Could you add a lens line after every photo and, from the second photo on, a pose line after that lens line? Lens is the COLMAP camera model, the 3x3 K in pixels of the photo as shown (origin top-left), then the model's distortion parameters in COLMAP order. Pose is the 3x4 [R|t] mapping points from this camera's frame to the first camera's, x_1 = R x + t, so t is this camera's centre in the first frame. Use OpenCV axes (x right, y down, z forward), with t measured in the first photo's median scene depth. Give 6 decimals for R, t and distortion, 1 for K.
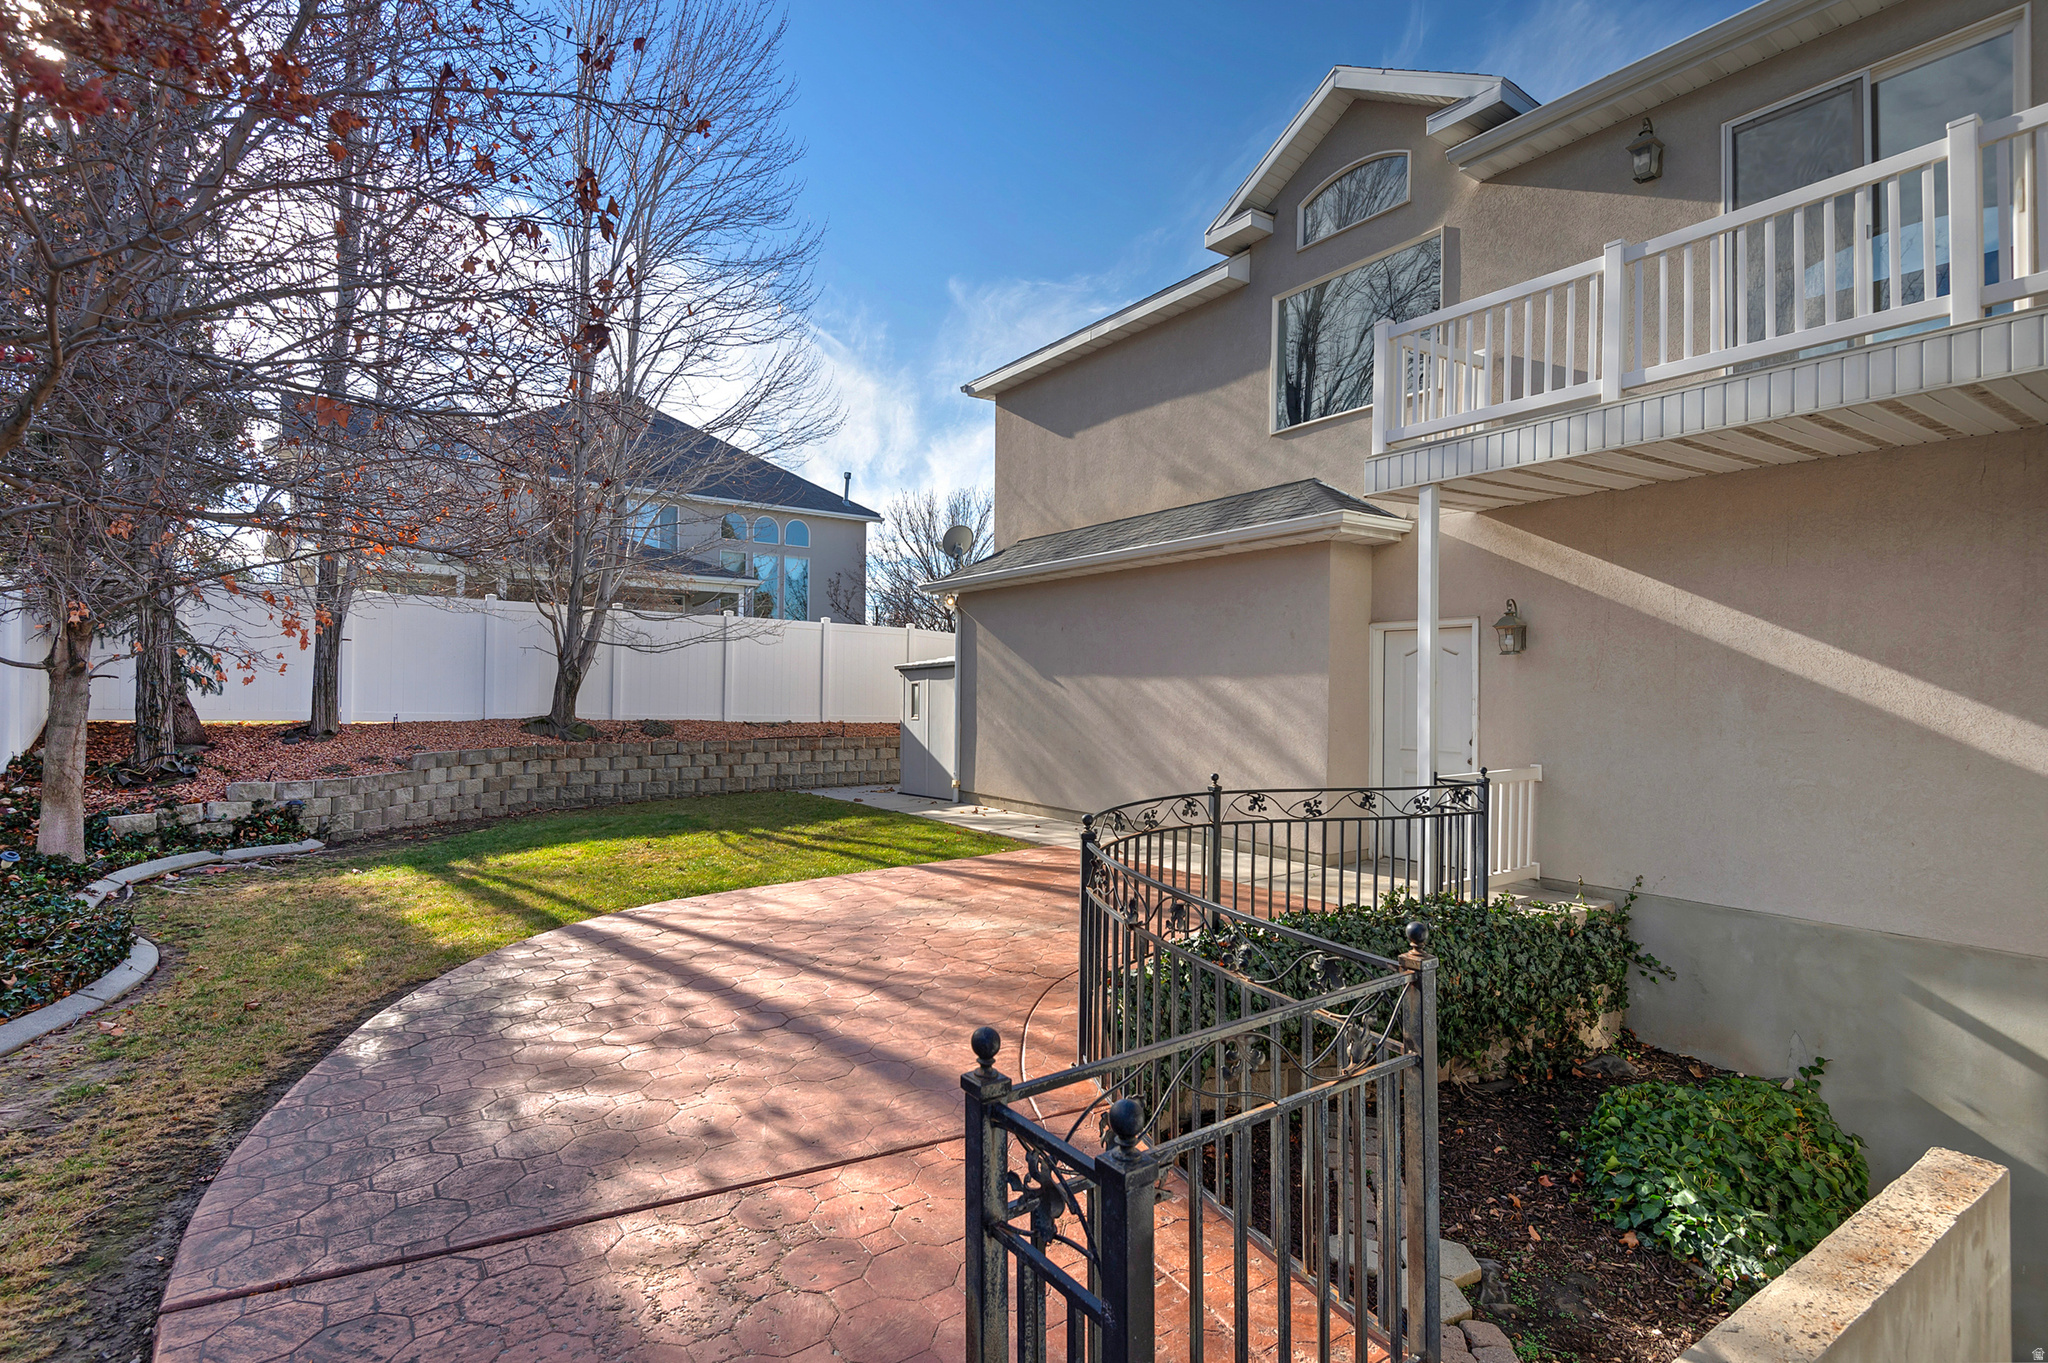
lens RADIAL K [[1036.0, 0, 1021.7], [0, 1036.0, 671.5], [0, 0, 1]] dist [0.002909, -0.001322]
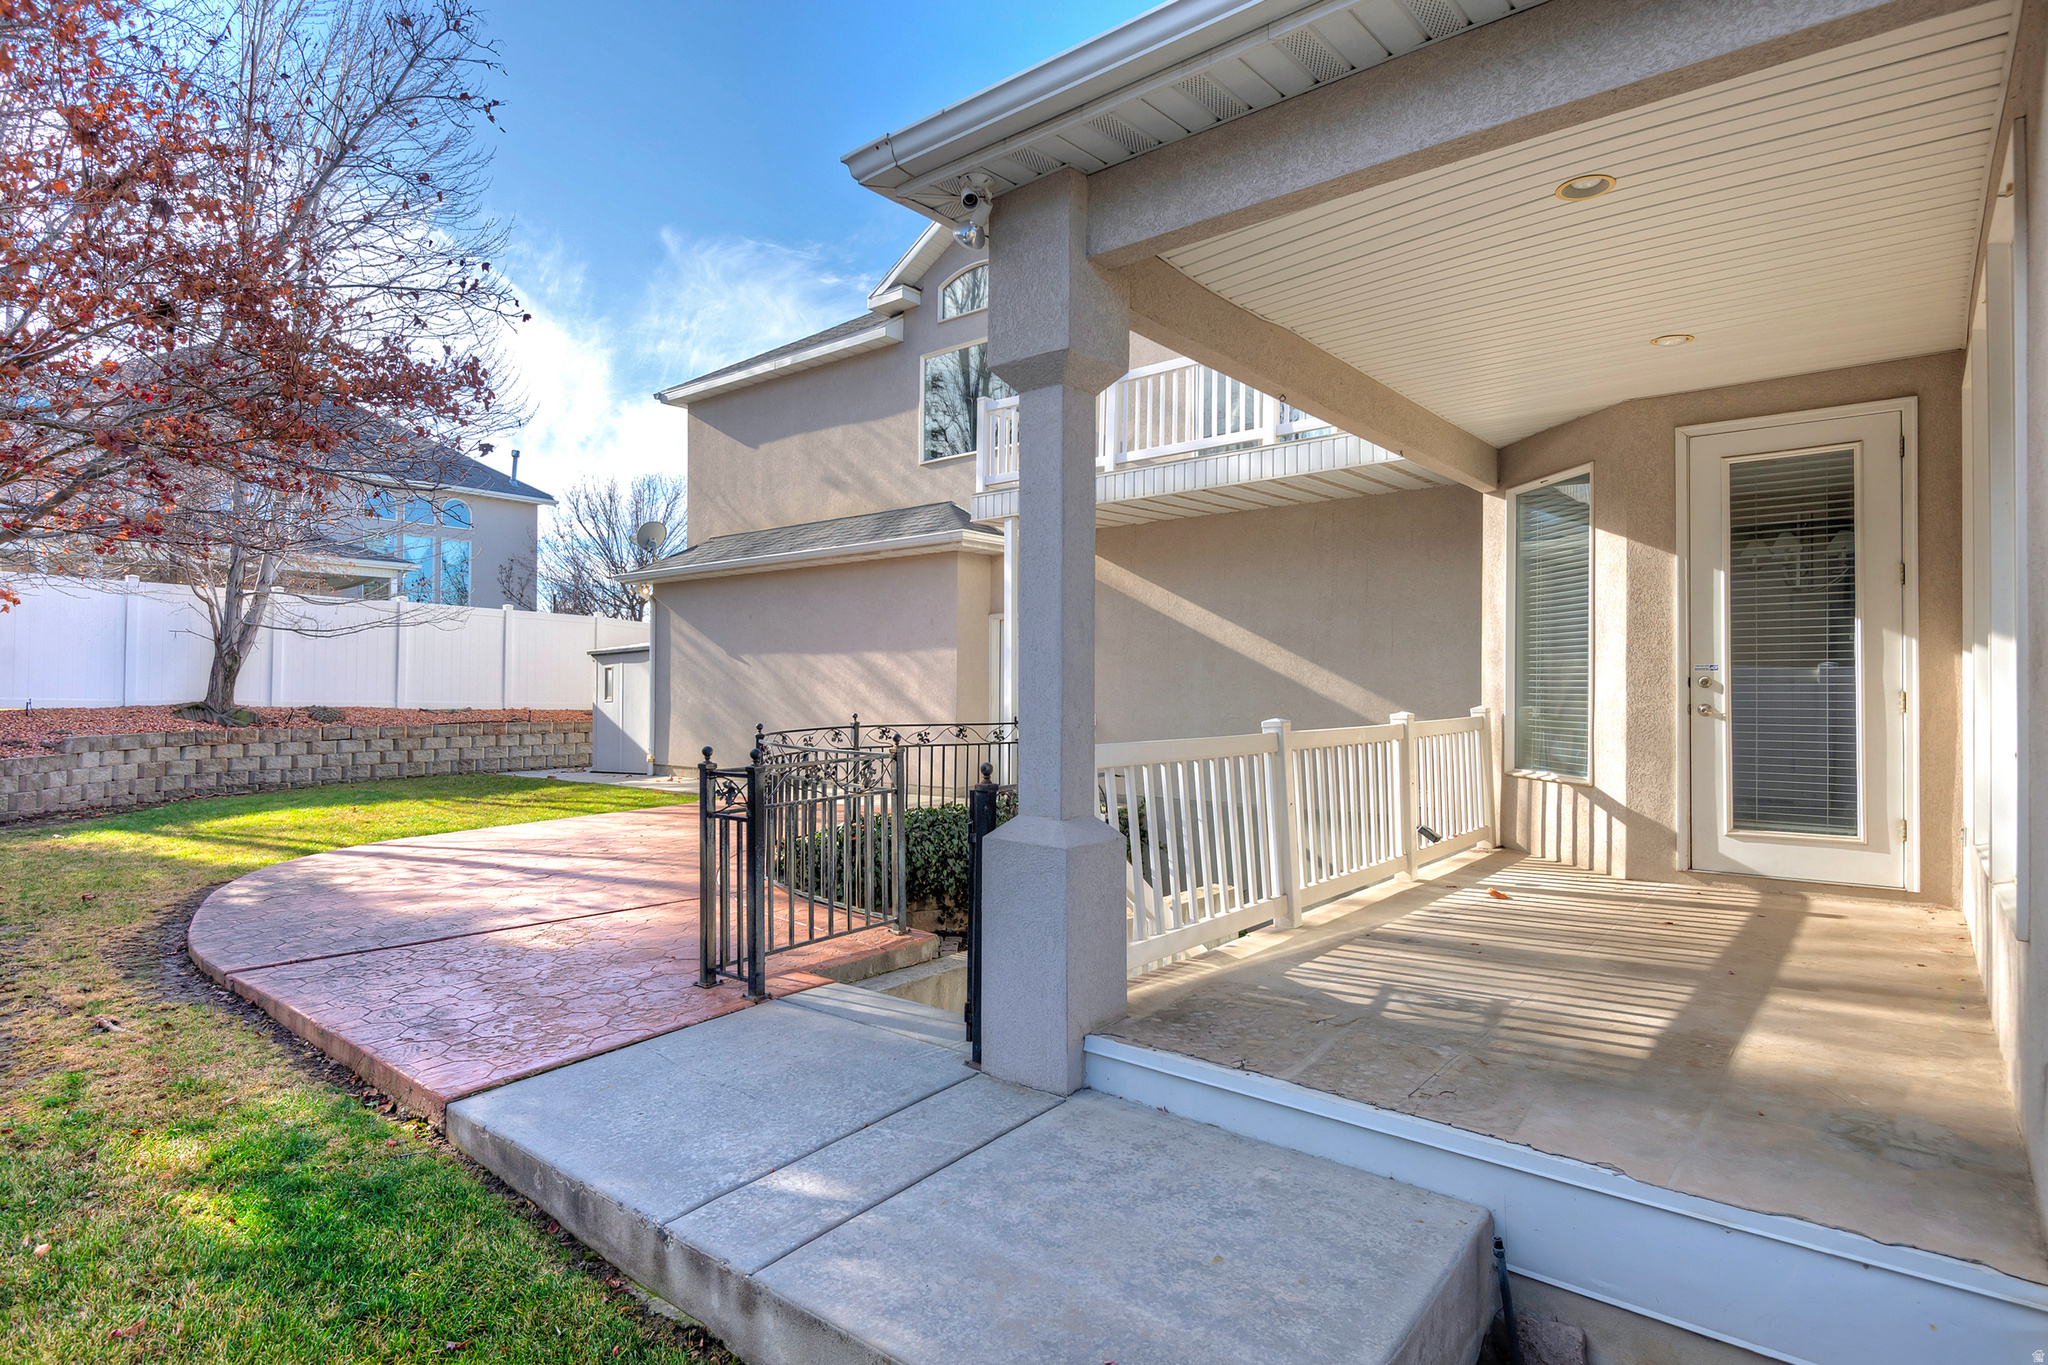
lens RADIAL K [[1077.5, 0, 1045.2], [0, 1077.5, 673.1], [0, 0, 1]] dist [-0.000157, -0.002904]
pose [[0.955032, -0.004539, 0.296469, -0.002588], [0.002943, 0.999979, 0.005831, 0.013567], [-0.296489, -0.004696, 0.955025, -0.210291]]
